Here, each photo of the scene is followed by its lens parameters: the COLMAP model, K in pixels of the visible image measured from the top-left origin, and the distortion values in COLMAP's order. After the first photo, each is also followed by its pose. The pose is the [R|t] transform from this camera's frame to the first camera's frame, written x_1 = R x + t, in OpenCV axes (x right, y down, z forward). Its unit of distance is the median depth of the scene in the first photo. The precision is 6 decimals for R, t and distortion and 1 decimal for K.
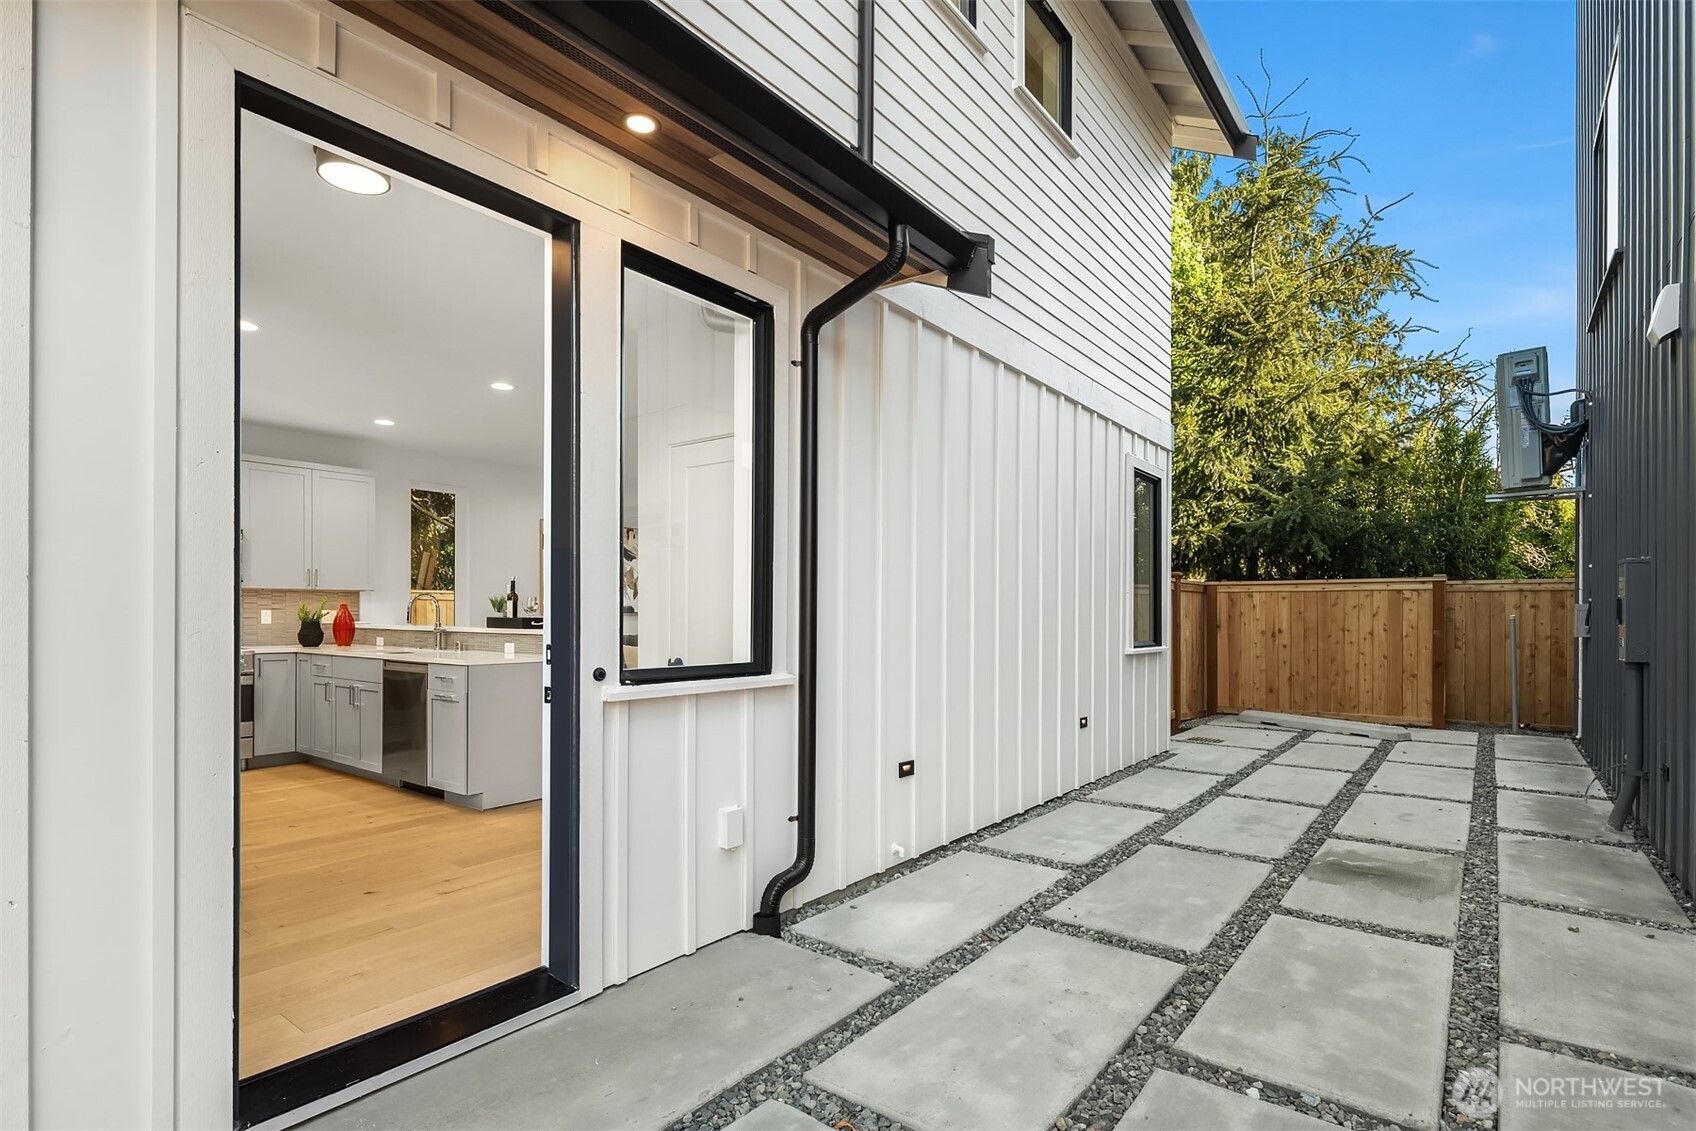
lens RADIAL K [[829.9, 0, 835.4], [0, 829.9, 617.2], [0, 0, 1]] dist [-0.002242, -0.004681]
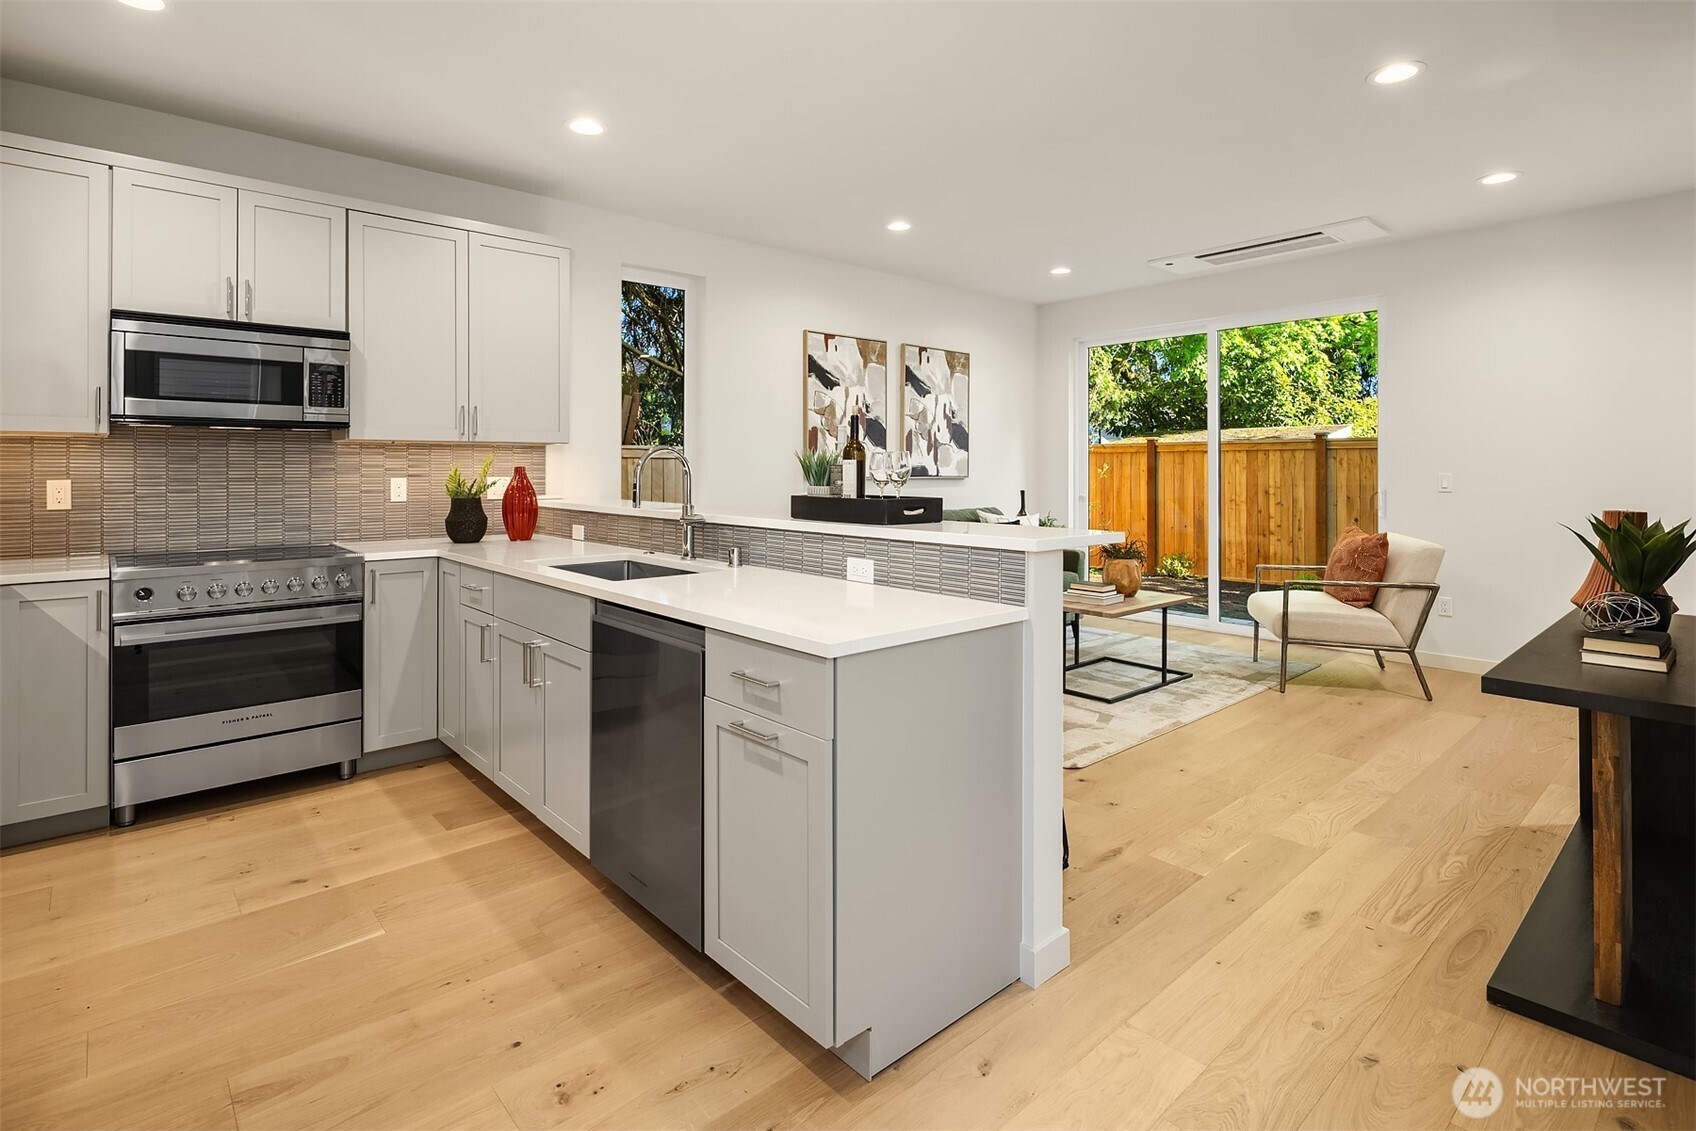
lens RADIAL K [[829.9, 0, 832.5], [0, 829.9, 470.5], [0, 0, 1]] dist [-0.002242, -0.004681]
pose [[0.981656, -0.001737, -0.190655, -0.296691], [0.001596, 0.999998, -0.000892, -0.013439], [0.190656, 0.000571, 0.981657, 0.522879]]
